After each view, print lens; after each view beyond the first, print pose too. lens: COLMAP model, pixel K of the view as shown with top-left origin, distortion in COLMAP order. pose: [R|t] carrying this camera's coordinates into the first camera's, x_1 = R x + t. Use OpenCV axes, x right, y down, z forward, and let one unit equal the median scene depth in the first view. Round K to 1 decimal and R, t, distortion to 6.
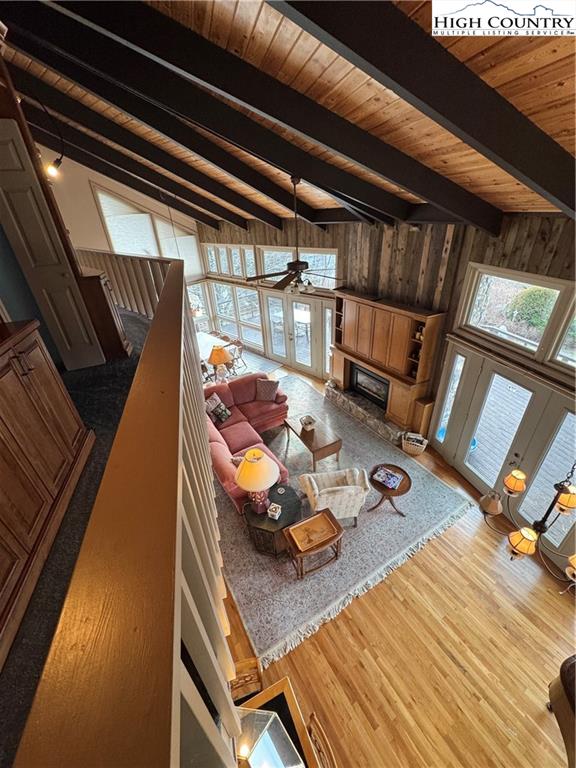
lens RADIAL K [[302.9, 0, 288.0], [0, 302.9, 384.0], [0, 0, 1]] dist [-0.005853, -0.000053]
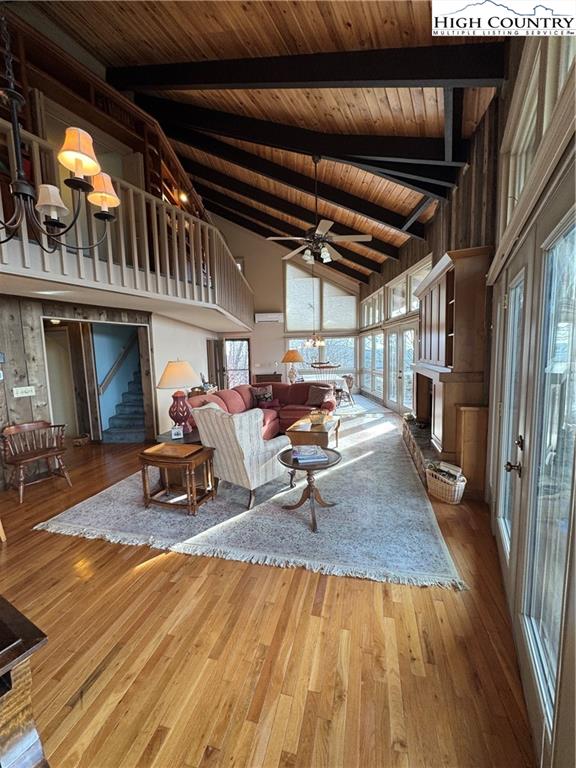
lens RADIAL K [[302.9, 0, 288.0], [0, 302.9, 384.0], [0, 0, 1]] dist [-0.005853, -0.000053]
pose [[0.704487, 0.105876, -0.701776, 0.630171], [-0.361763, 0.904279, -0.226733, 0.286445], [0.610595, 0.413607, 0.675354, 0.397017]]
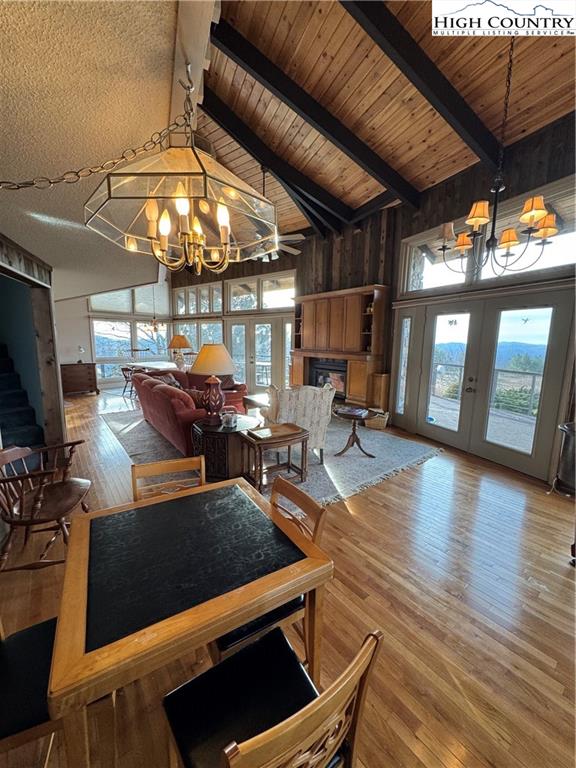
lens RADIAL K [[302.9, 0, 288.0], [0, 302.9, 384.0], [0, 0, 1]] dist [-0.005853, -0.000053]
pose [[0.989896, 0.051114, 0.132264, -0.000055], [0.001611, 0.928655, -0.370941, 0.491819], [-0.141788, 0.367406, 0.919189, 0.108198]]
